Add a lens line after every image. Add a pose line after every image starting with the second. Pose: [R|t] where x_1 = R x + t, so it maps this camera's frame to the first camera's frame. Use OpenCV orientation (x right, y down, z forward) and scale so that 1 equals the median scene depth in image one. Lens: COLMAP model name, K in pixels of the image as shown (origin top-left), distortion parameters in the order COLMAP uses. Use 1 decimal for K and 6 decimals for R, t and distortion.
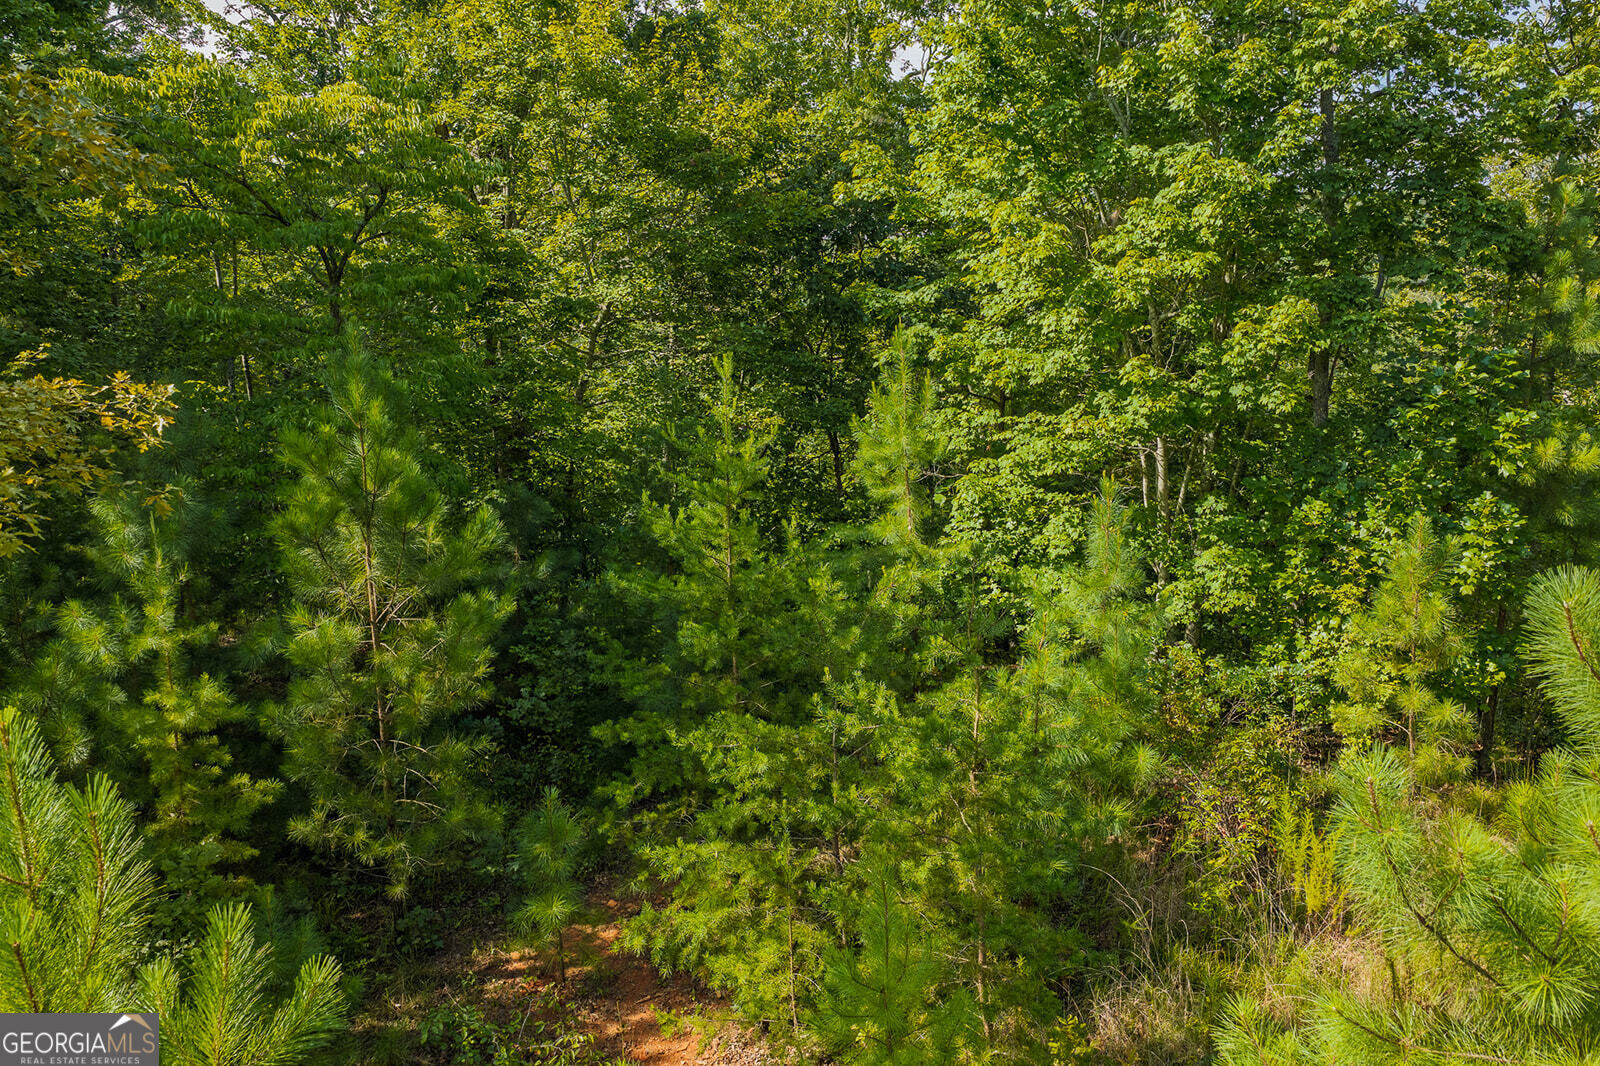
lens RADIAL K [[1329.0, 0, 802.6], [0, 1329.0, 529.5], [0, 0, 1]] dist [0.009863, -0.016742]
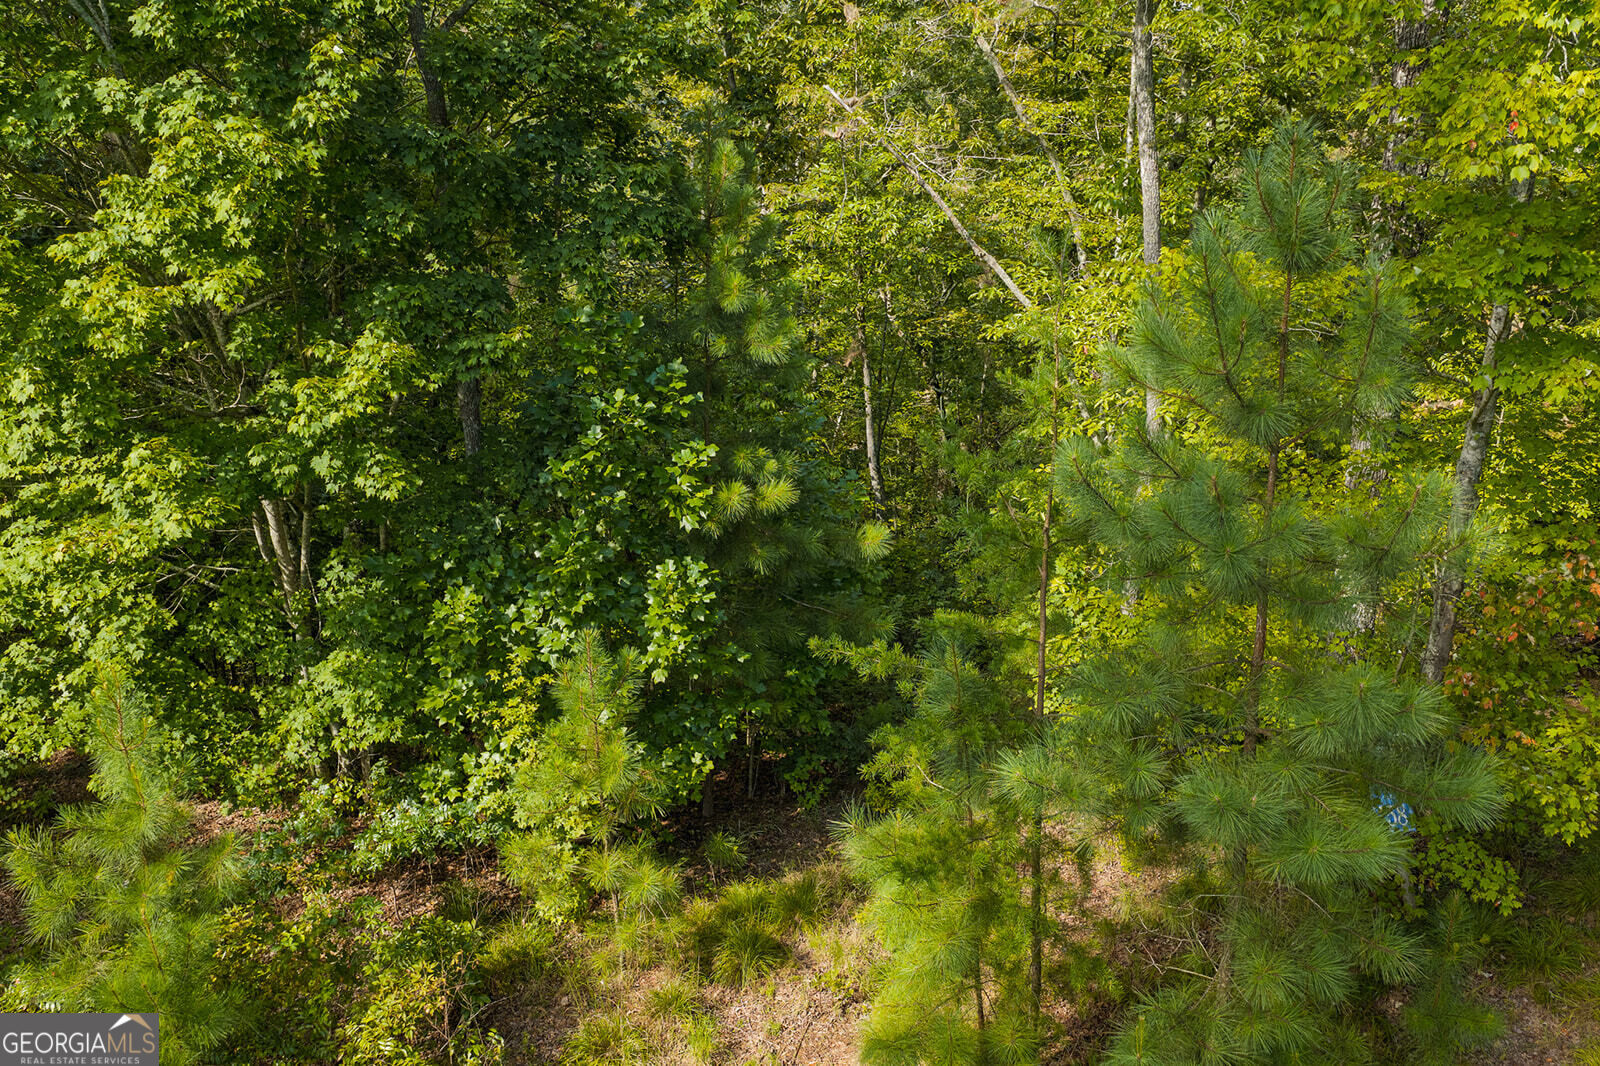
lens RADIAL K [[1329.0, 0, 795.1], [0, 1329.0, 532.5], [0, 0, 1]] dist [0.009863, -0.016742]
pose [[0.855437, -0.158747, 0.492978, 0.194674], [0.088539, 0.982678, 0.162803, -0.160542], [-0.510283, -0.095620, 0.854674, 0.296585]]
